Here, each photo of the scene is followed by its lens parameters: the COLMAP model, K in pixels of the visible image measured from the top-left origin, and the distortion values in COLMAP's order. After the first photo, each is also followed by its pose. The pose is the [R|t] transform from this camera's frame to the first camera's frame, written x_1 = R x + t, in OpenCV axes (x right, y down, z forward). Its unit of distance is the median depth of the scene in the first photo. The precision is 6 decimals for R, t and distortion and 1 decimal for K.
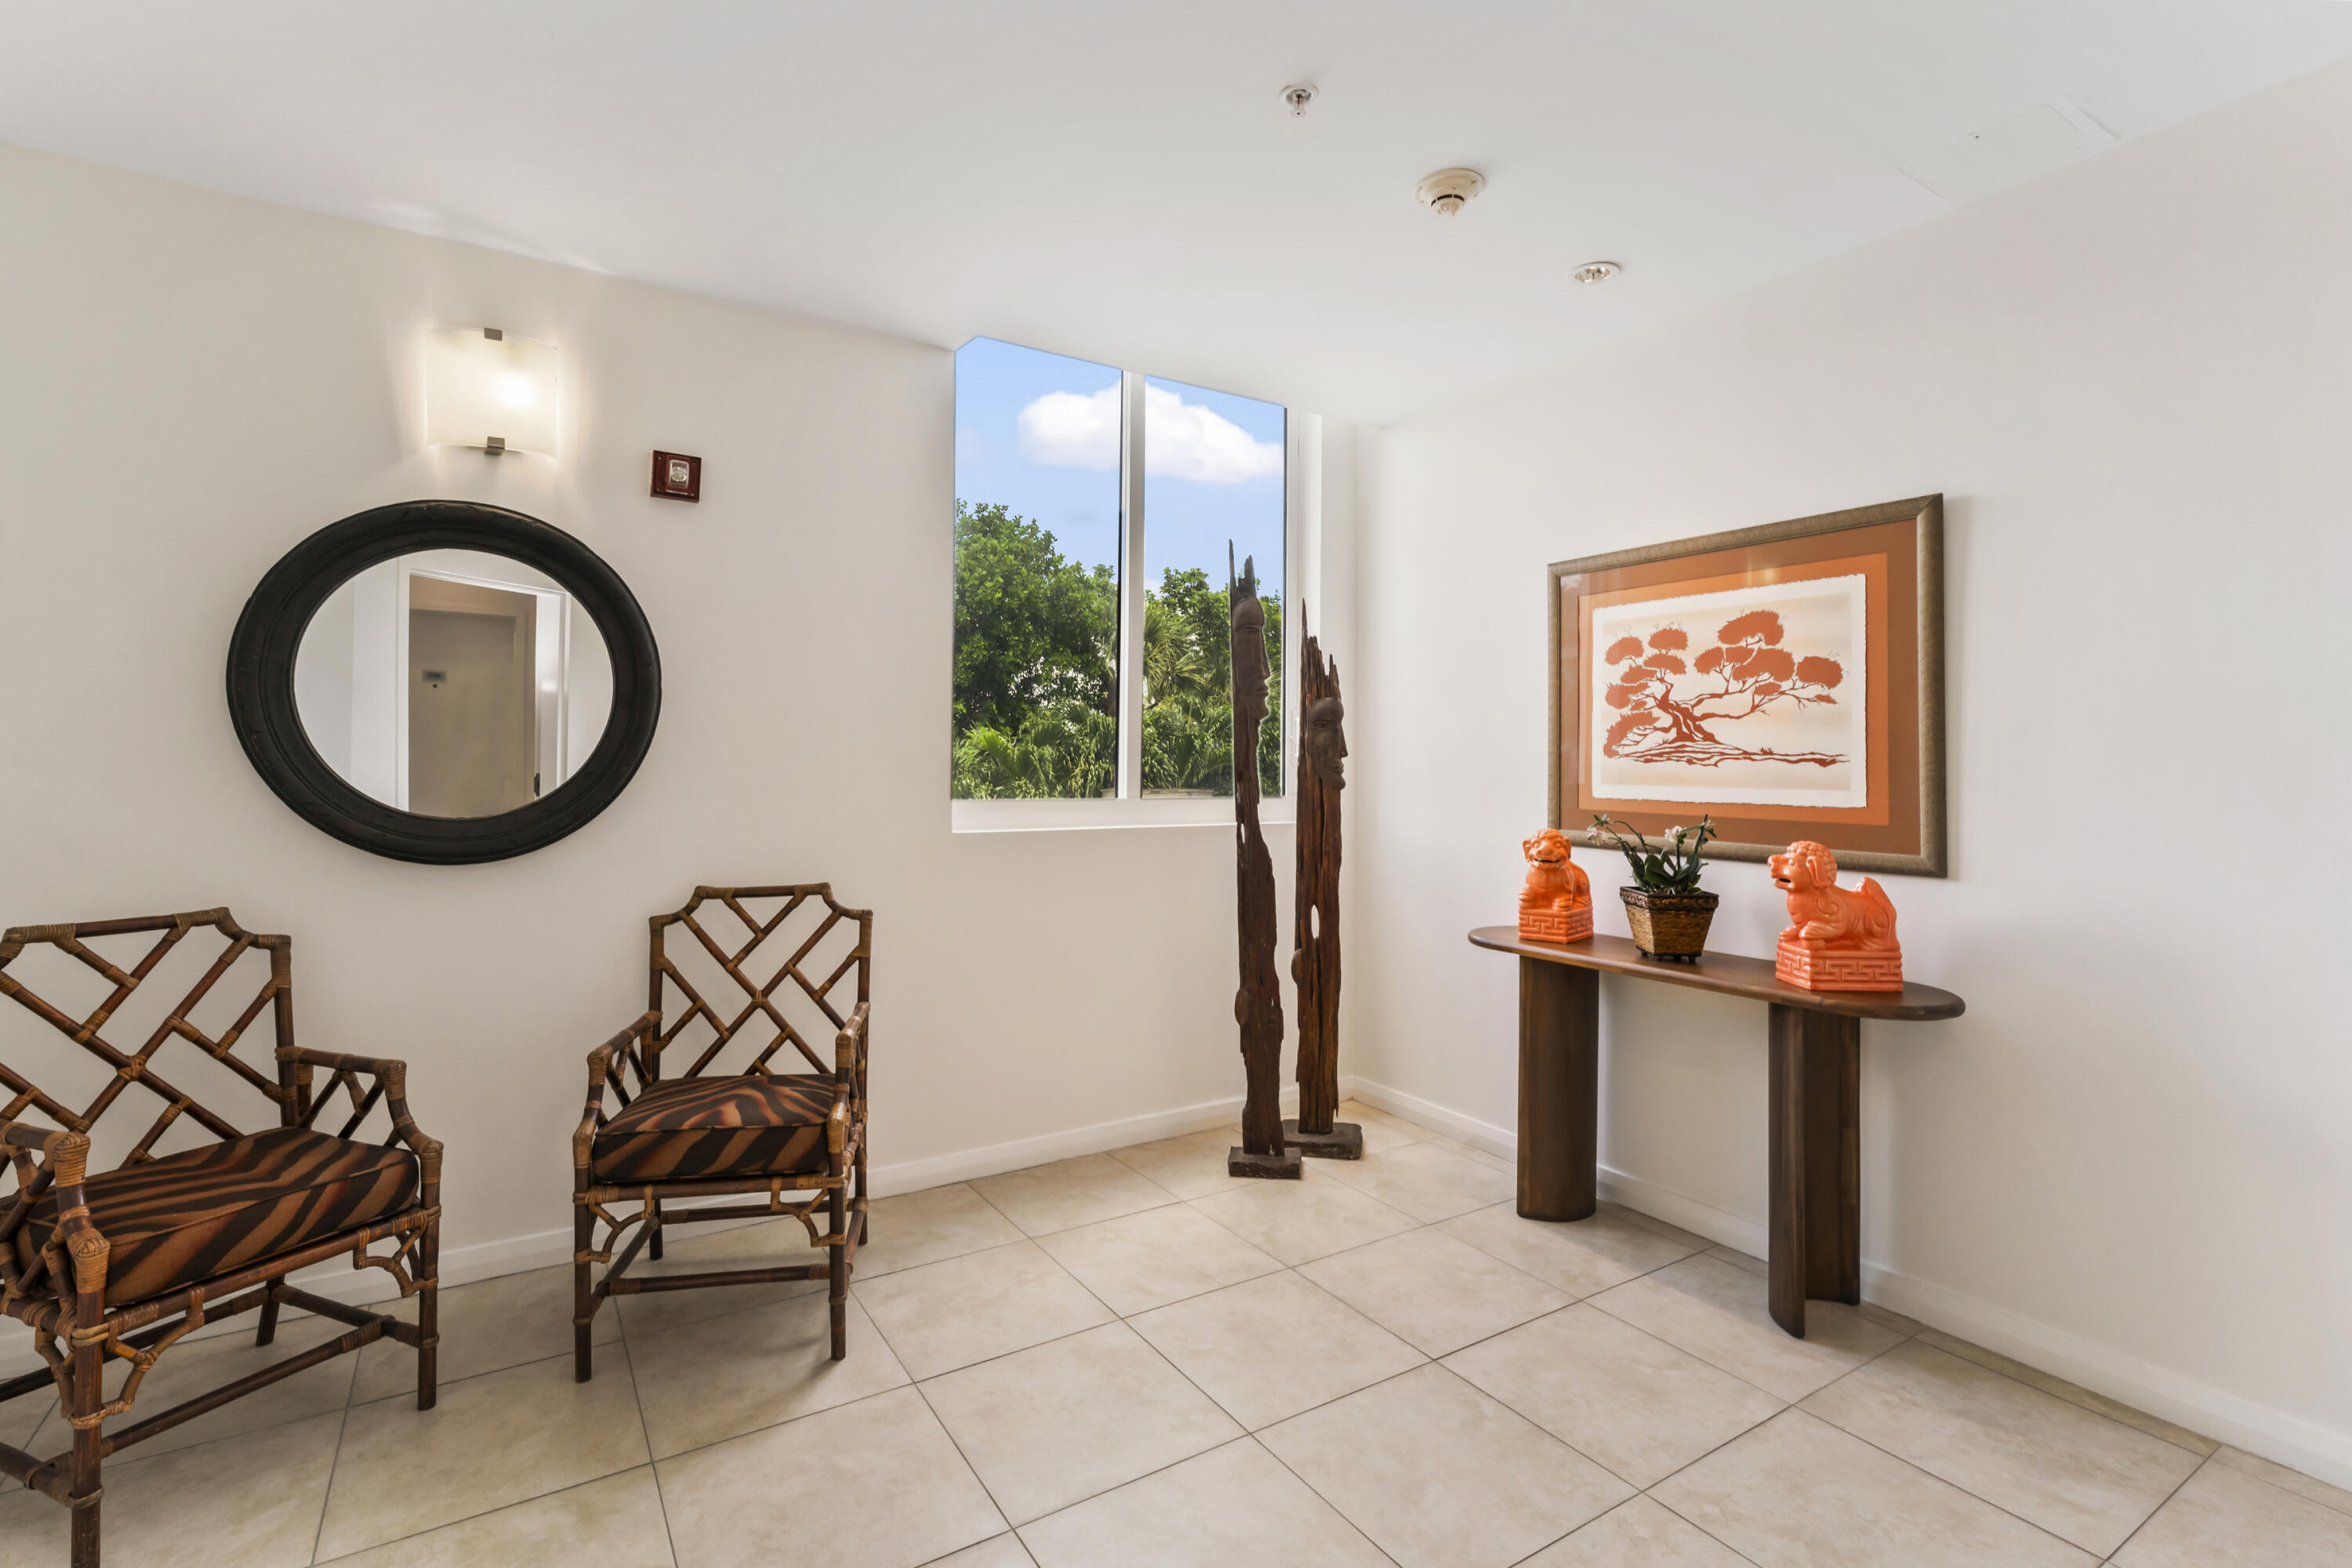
lens RADIAL K [[1063.6, 0, 1160.2], [0, 1063.6, 767.6], [0, 0, 1]] dist [0.000828, 0.000494]
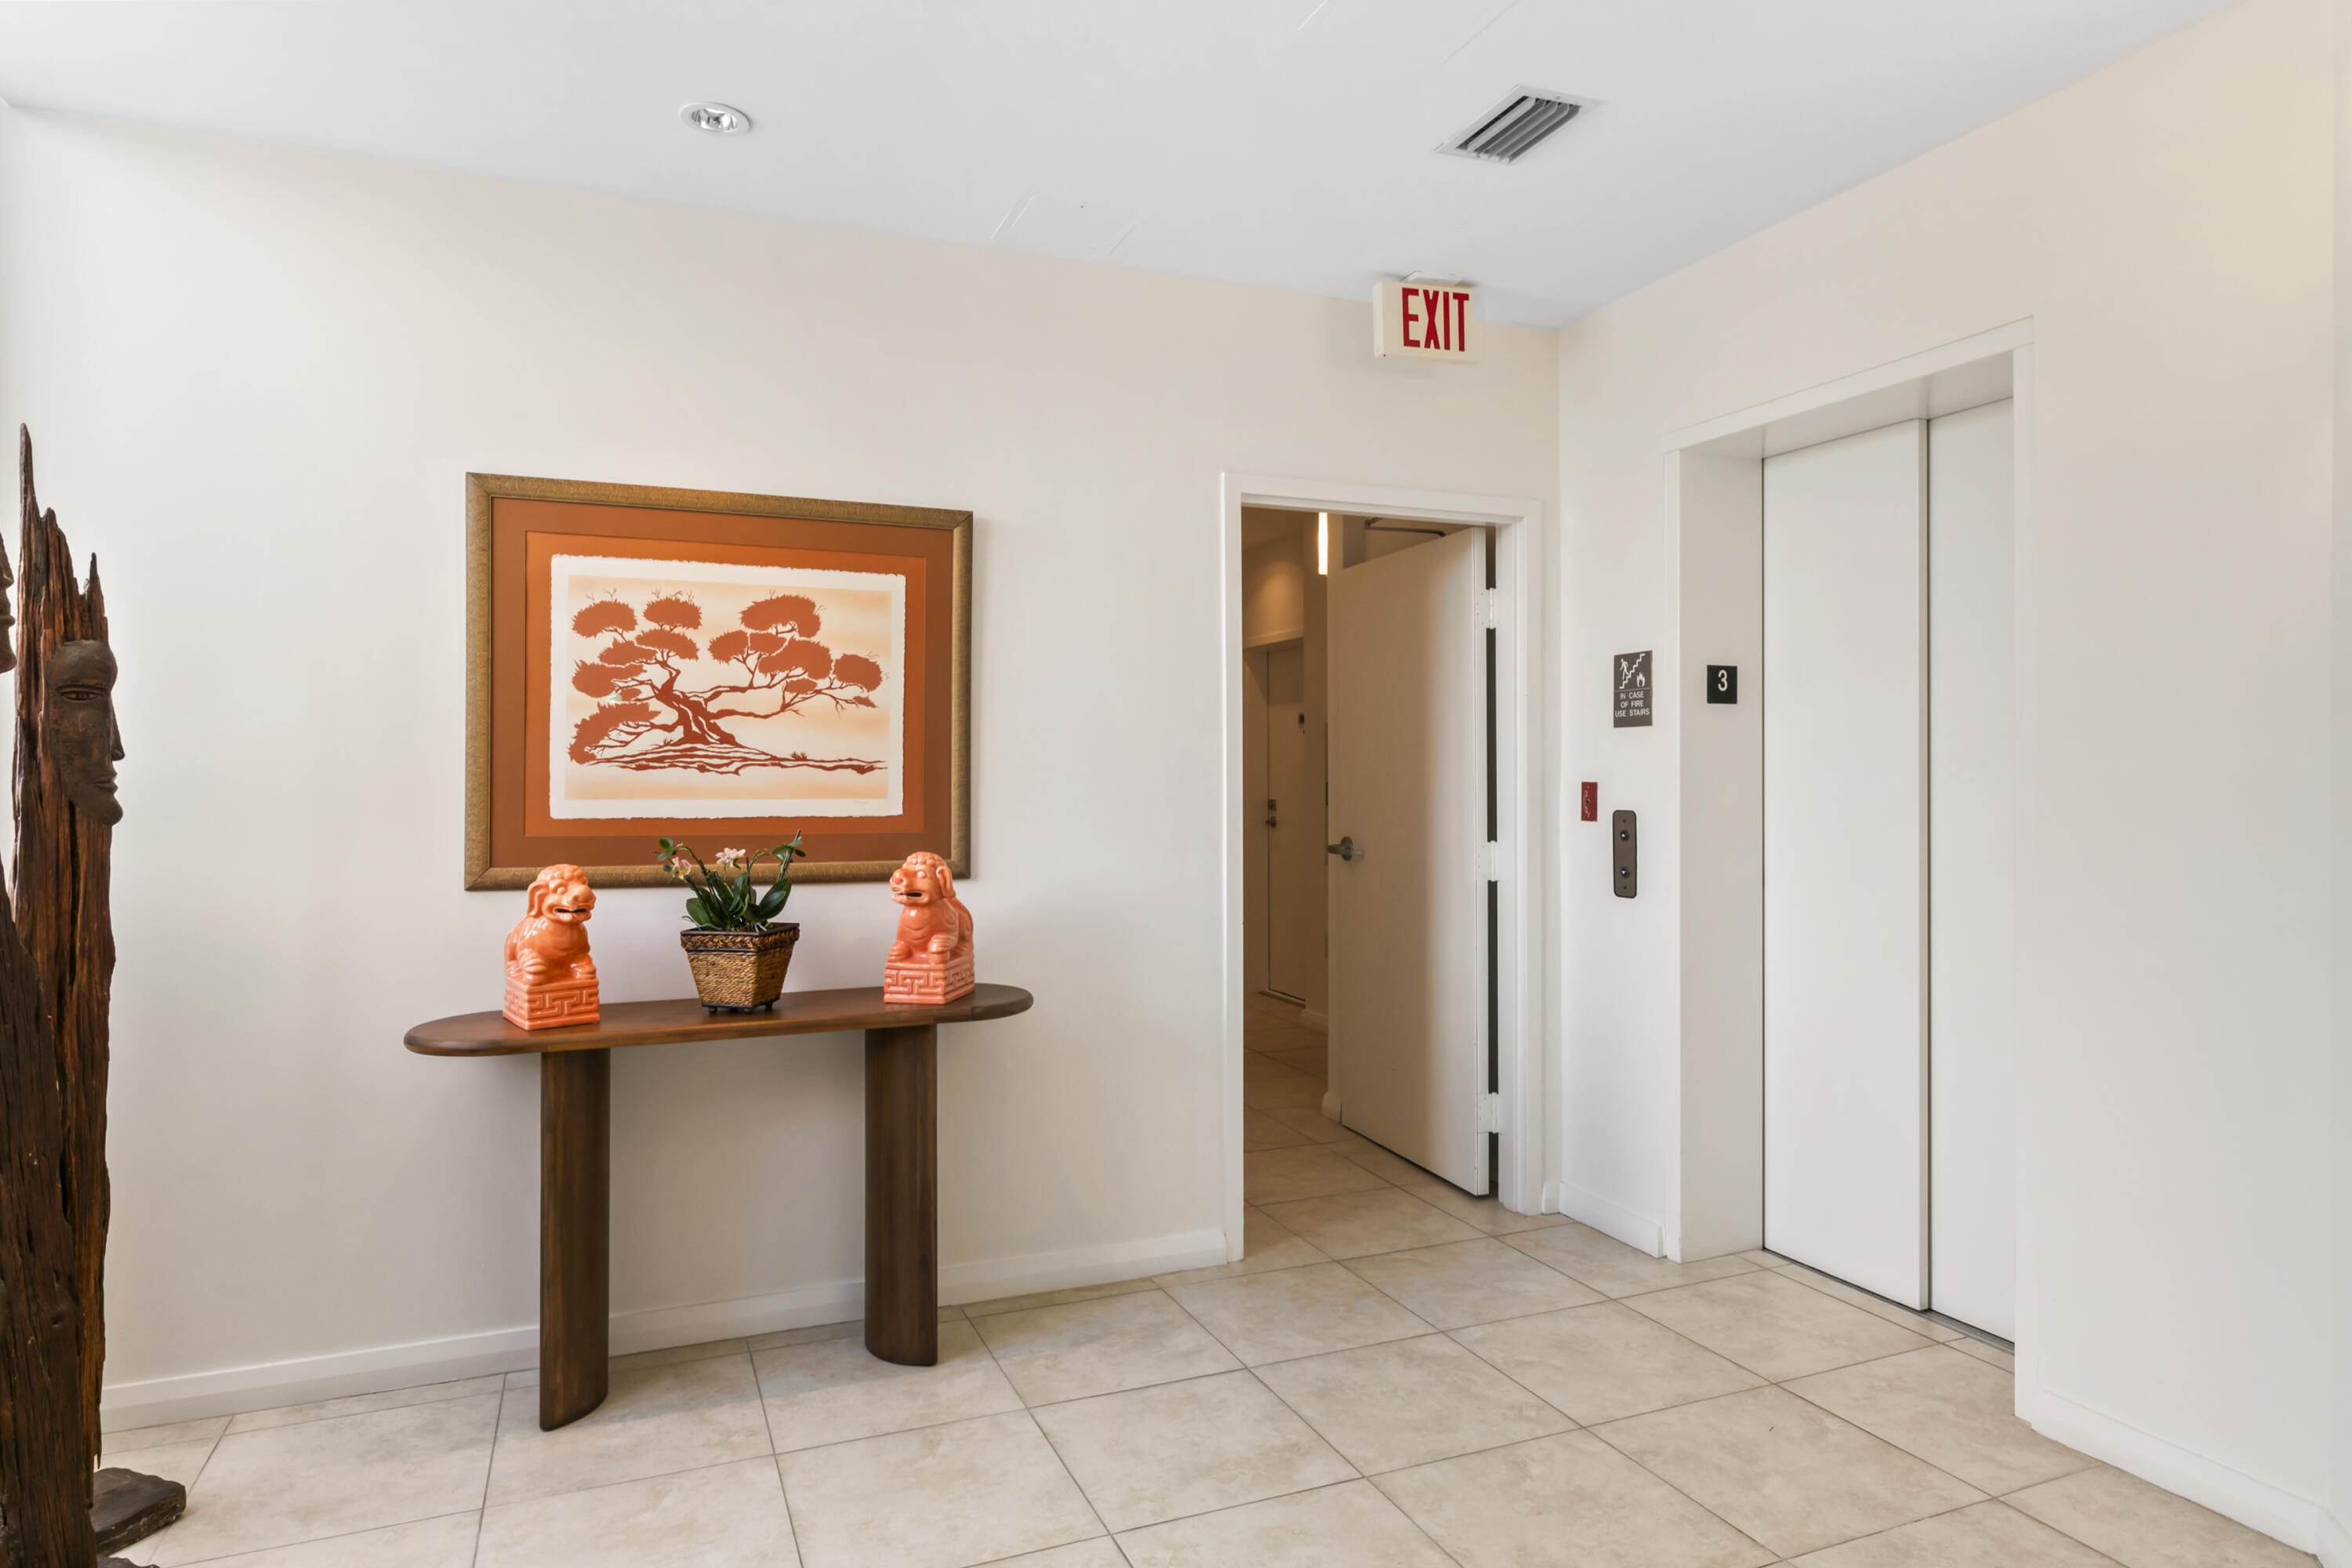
lens RADIAL K [[1362.2, 0, 1169.2], [0, 1362.2, 811.4], [0, 0, 1]] dist [-0.014957, 0.002930]
pose [[0.167255, -0.034469, 0.985311, -0.476080], [0.003976, 0.999404, 0.034287, -0.007283], [-0.985906, -0.001817, 0.167292, 0.493212]]
